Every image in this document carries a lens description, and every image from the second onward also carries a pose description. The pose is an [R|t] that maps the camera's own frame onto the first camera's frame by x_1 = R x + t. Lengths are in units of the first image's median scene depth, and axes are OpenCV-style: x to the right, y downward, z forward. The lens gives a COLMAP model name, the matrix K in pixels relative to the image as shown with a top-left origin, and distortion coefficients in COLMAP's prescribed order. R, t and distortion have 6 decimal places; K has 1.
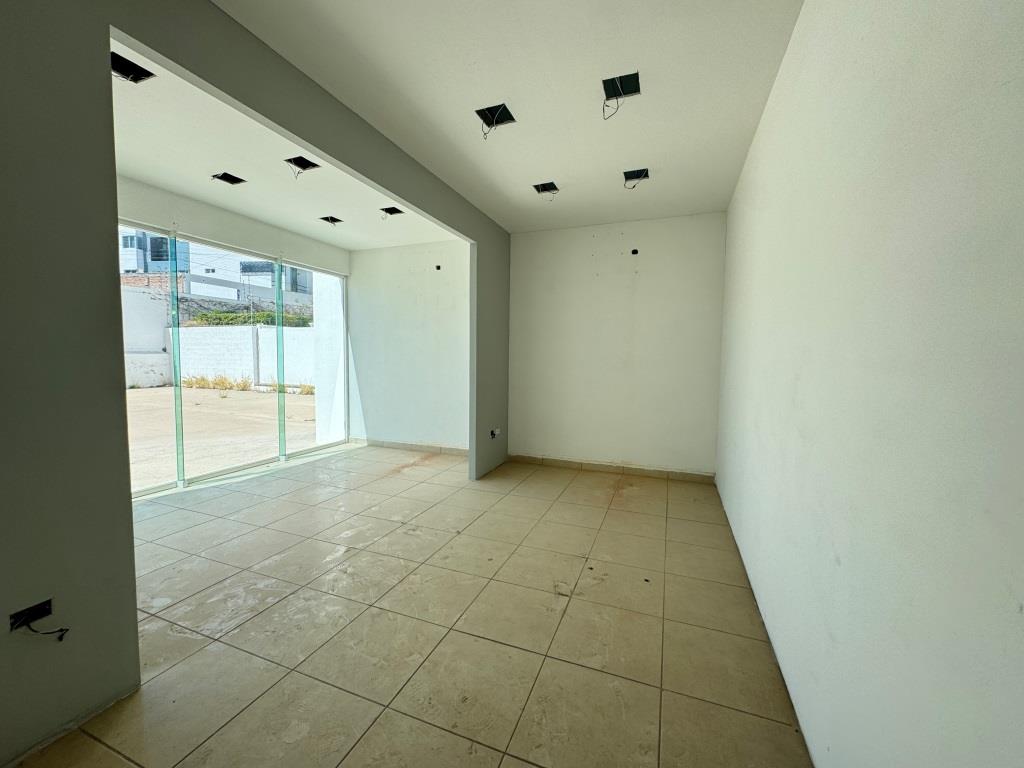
lens RADIAL K [[408.2, 0, 512.0], [0, 408.2, 384.0], [0, 0, 1]] dist [-0.000923, 0.000058]
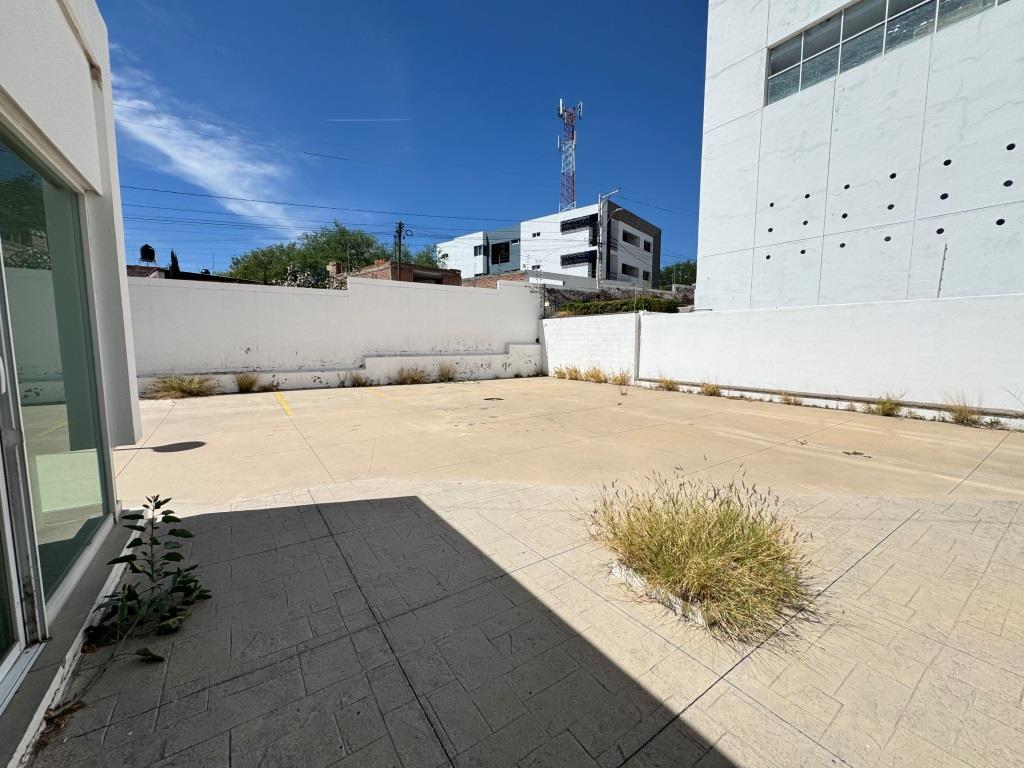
lens RADIAL K [[408.2, 0, 512.0], [0, 408.2, 384.0], [0, 0, 1]] dist [-0.000923, 0.000058]
pose [[0.827059, 0.050748, -0.559819, -0.321248], [-0.032766, 0.998575, 0.042114, -0.015348], [0.561159, -0.016487, 0.827544, 0.100669]]
